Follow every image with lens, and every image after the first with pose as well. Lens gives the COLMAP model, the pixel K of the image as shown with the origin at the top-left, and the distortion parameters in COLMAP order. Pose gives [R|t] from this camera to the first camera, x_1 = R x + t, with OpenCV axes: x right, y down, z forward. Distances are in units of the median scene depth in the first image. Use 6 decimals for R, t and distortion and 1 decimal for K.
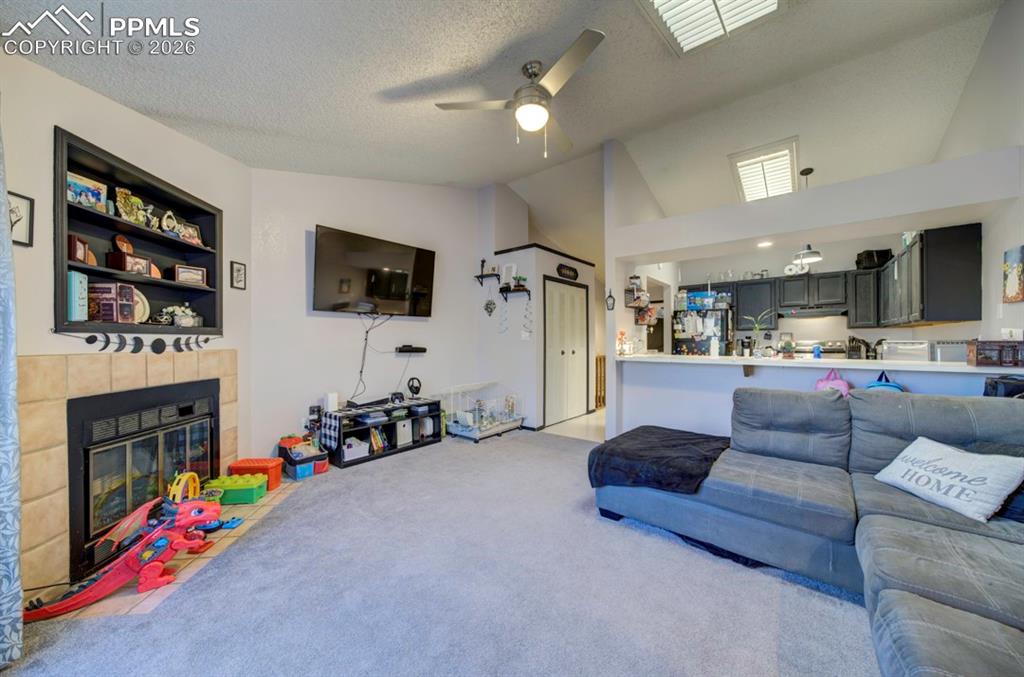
lens RADIAL K [[363.0, 0, 504.8], [0, 363.0, 341.2], [0, 0, 1]] dist [-0.027437, 0.009916]
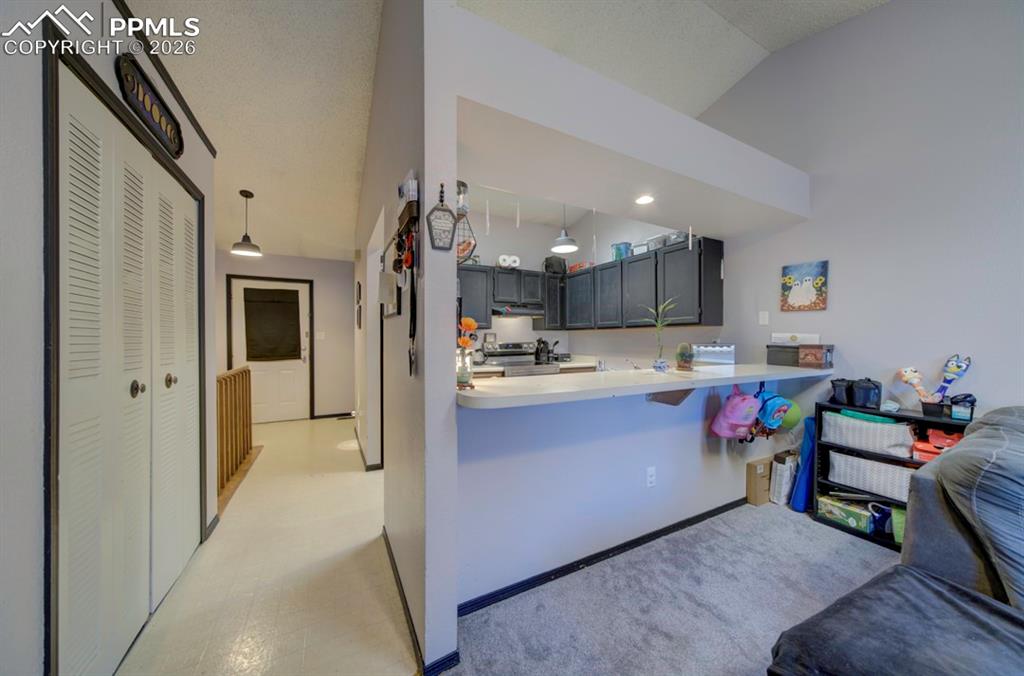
lens RADIAL K [[345.8, 0, 510.9], [0, 345.8, 339.8], [0, 0, 1]] dist [0.002010, 0.000213]
pose [[0.382659, 0.001729, 0.923888, 0.037203], [-0.000489, 0.999998, -0.001669, -0.008201], [-0.923890, 0.000186, 0.382659, 0.901462]]
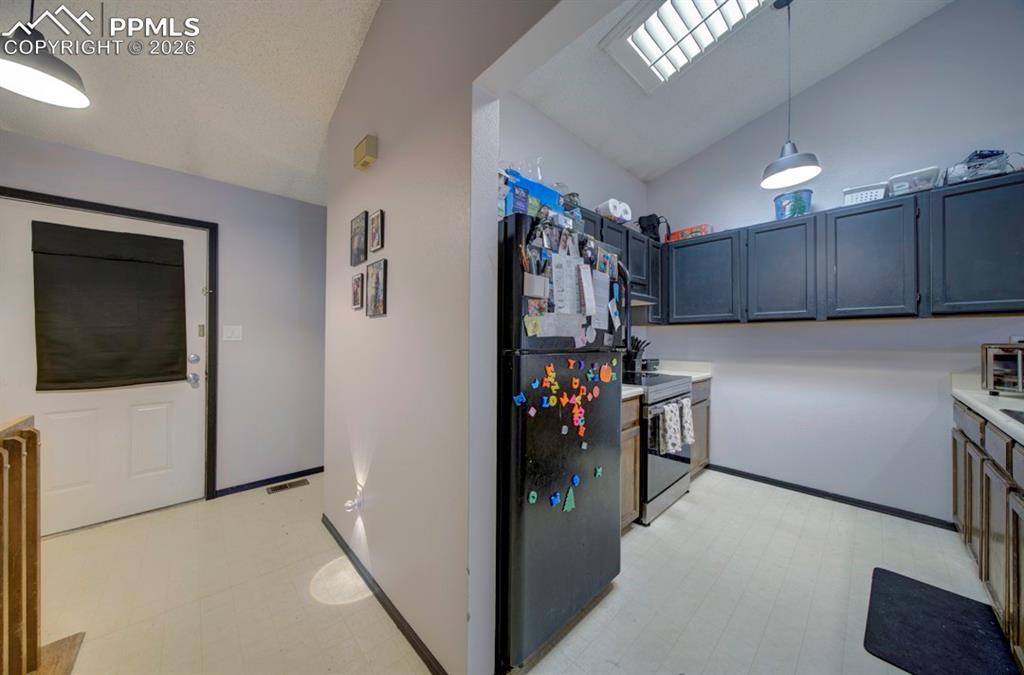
lens RADIAL K [[340.3, 0, 508.3], [0, 340.3, 335.2], [0, 0, 1]] dist [0.012562, -0.004384]
pose [[0.122577, 0.012990, 0.992374, 0.394503], [0.000153, 0.999914, -0.013108, -0.009554], [-0.992459, 0.001759, 0.122565, 1.480615]]
